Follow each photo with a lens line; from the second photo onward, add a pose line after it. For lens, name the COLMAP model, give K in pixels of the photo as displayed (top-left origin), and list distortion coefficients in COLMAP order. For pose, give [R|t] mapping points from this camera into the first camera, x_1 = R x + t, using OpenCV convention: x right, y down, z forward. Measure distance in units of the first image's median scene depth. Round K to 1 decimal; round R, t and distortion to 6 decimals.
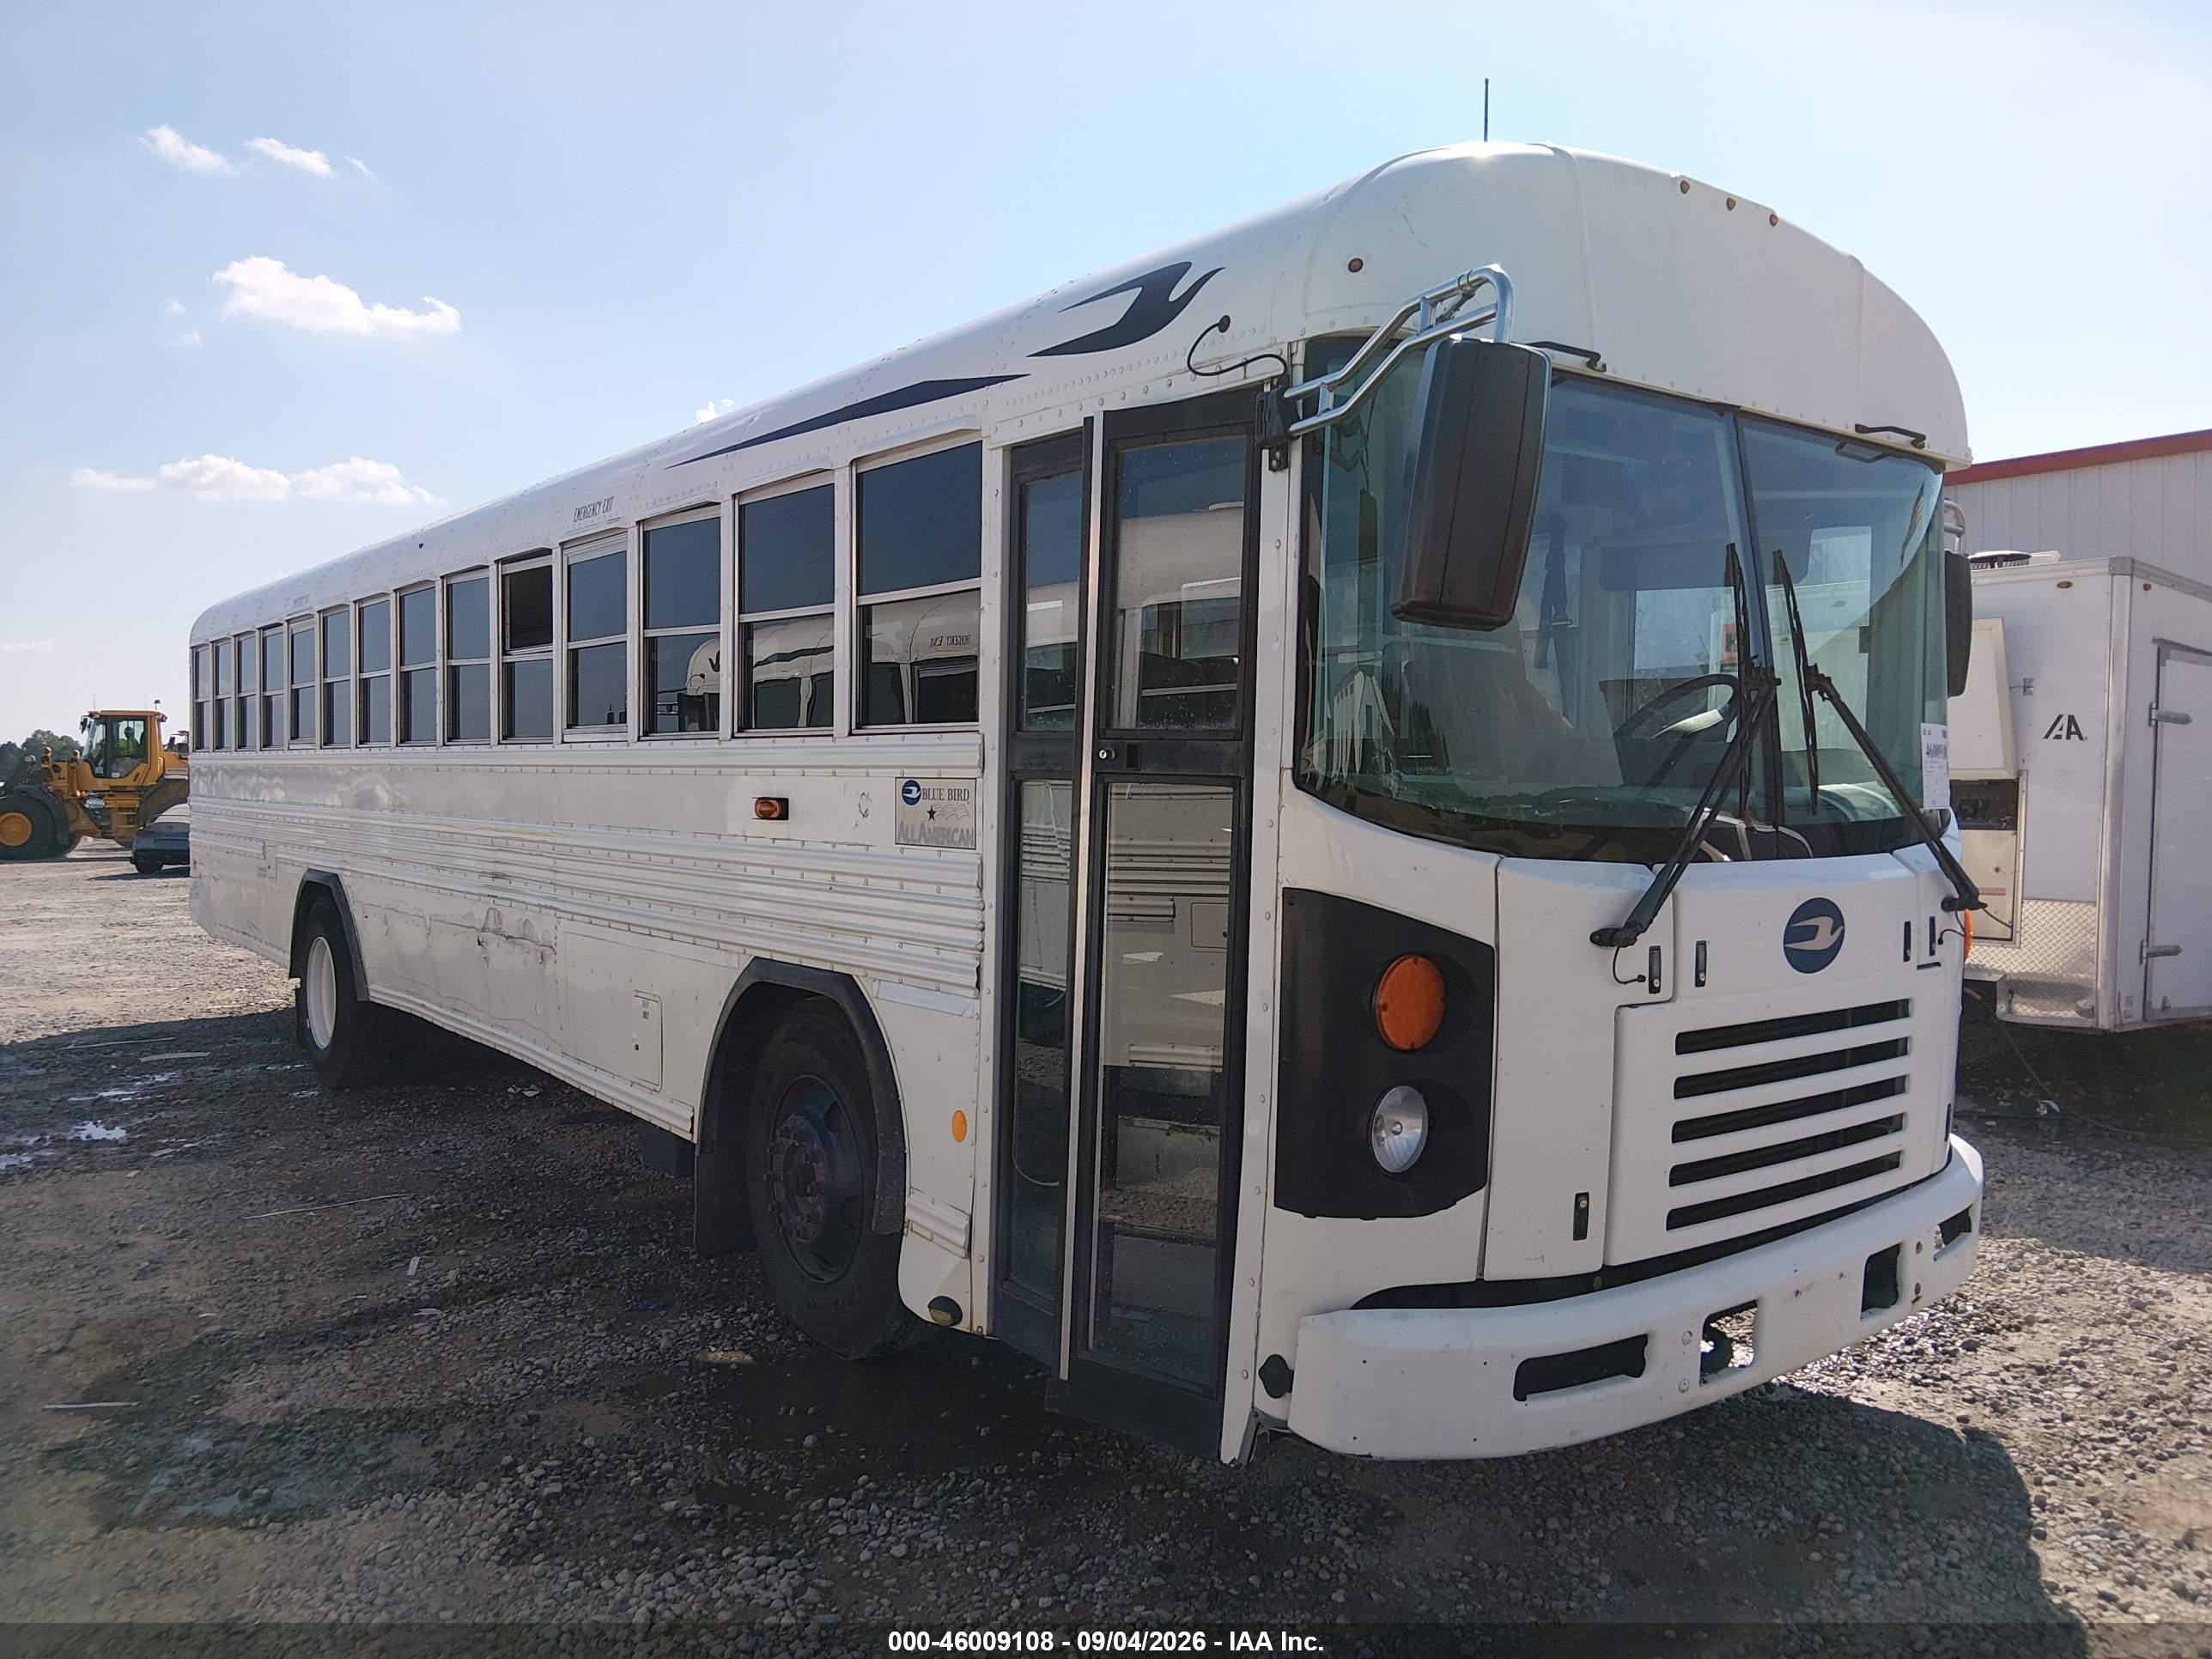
lens RADIAL K [[1708.9, 0, 1116.4], [0, 1708.9, 829.8], [0, 0, 1]] dist [0.023709, -0.021100]
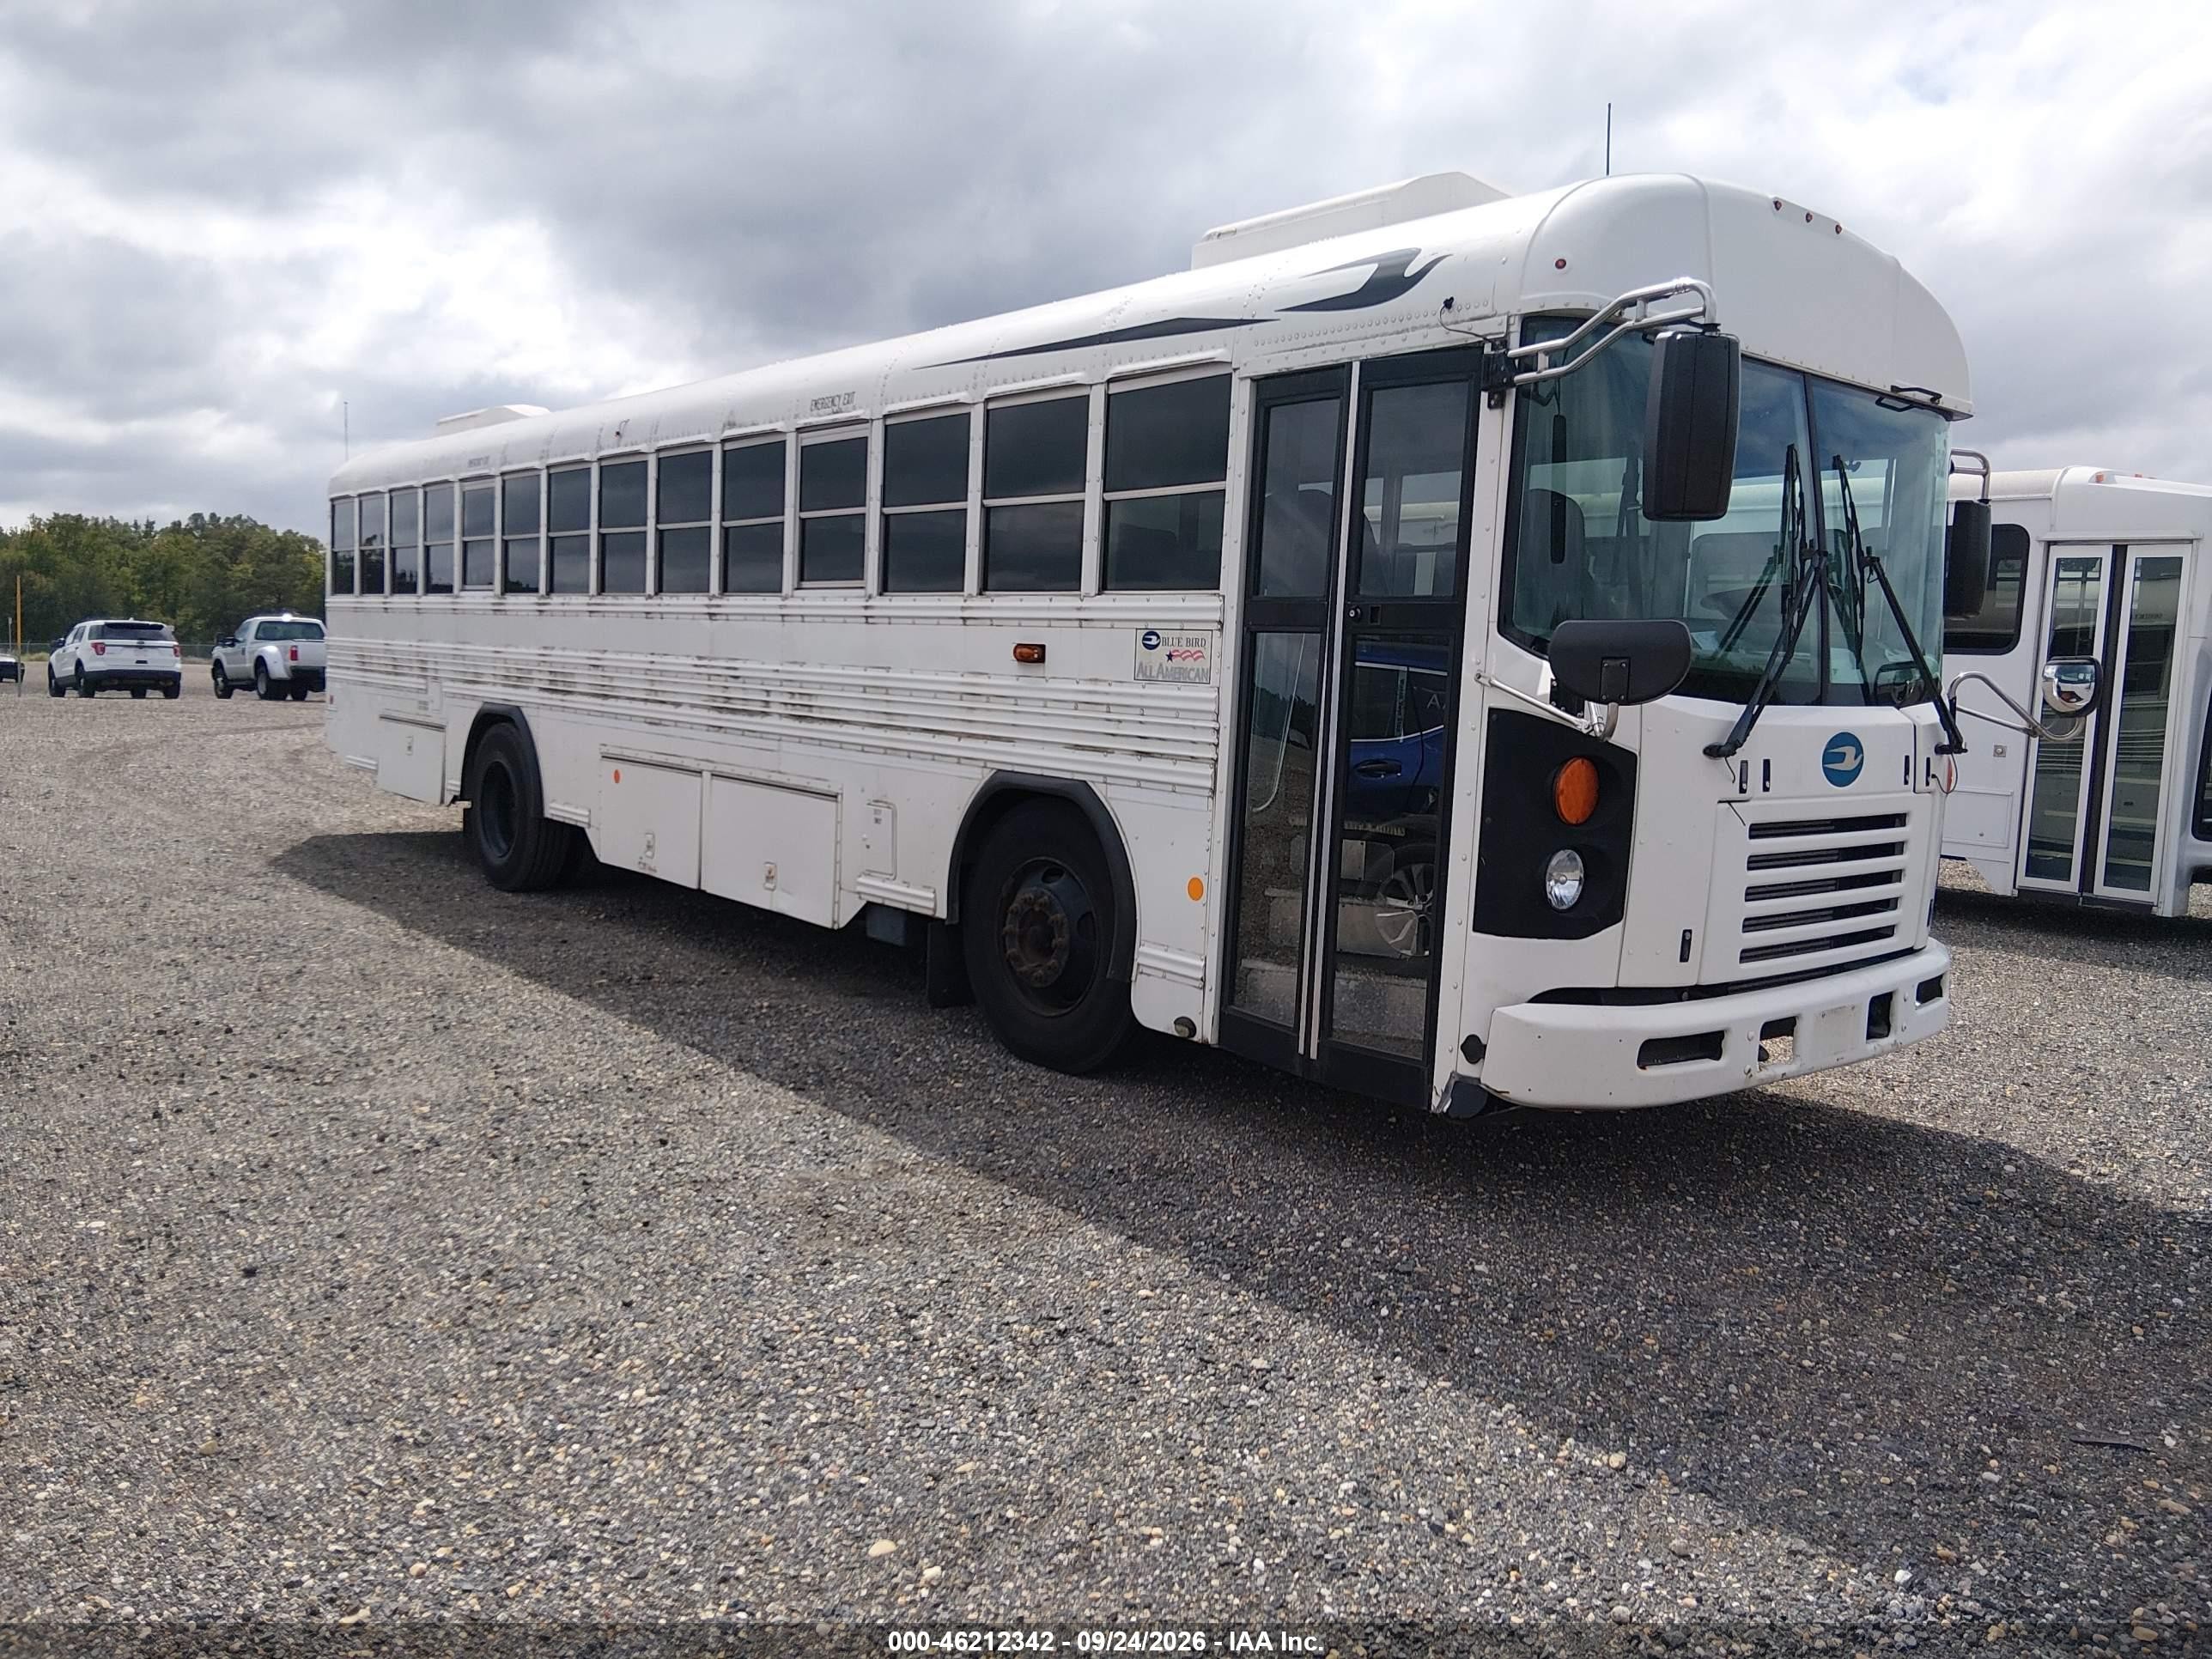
lens RADIAL K [[1708.9, 0, 1086.1], [0, 1708.9, 814.1], [0, 0, 1]] dist [0.023709, -0.021100]
pose [[0.998912, 0.029117, 0.036422, -0.271563], [-0.031067, 0.998049, 0.054158, 0.052591], [-0.034774, -0.055231, 0.997868, -0.385611]]
